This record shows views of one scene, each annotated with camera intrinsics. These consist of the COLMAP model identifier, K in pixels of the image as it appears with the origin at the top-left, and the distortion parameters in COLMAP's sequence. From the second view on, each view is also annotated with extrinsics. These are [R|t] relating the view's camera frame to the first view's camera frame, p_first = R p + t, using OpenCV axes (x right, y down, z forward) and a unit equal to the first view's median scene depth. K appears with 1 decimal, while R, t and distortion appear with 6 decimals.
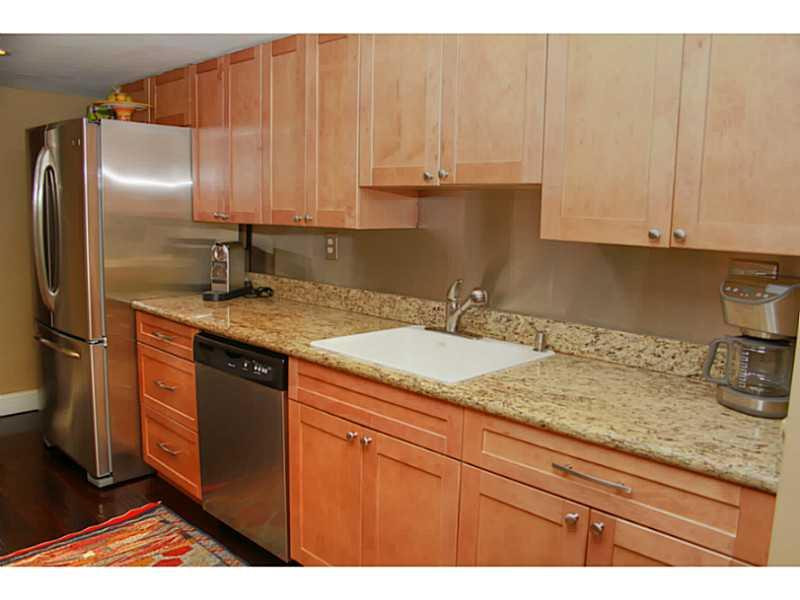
lens RADIAL K [[659.1, 0, 400.4], [0, 659.1, 303.6], [0, 0, 1]] dist [-0.159267, 0.141140]
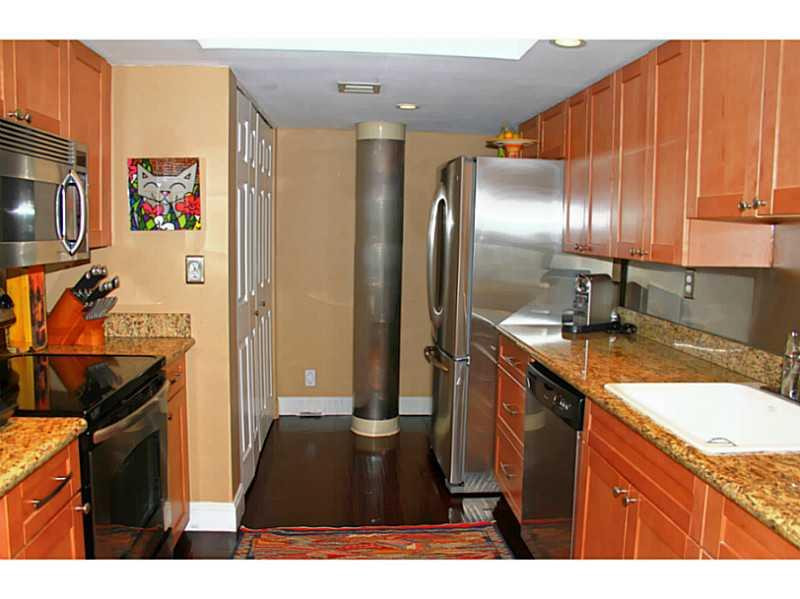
lens RADIAL K [[668.6, 0, 400.0], [0, 668.6, 299.5], [0, 0, 1]] dist [-0.150632, 0.104380]
pose [[0.754657, 0.062099, -0.653174, 0.193405], [-0.097850, 0.995030, -0.018453, -0.011800], [0.648782, 0.077839, 0.756983, 0.069674]]
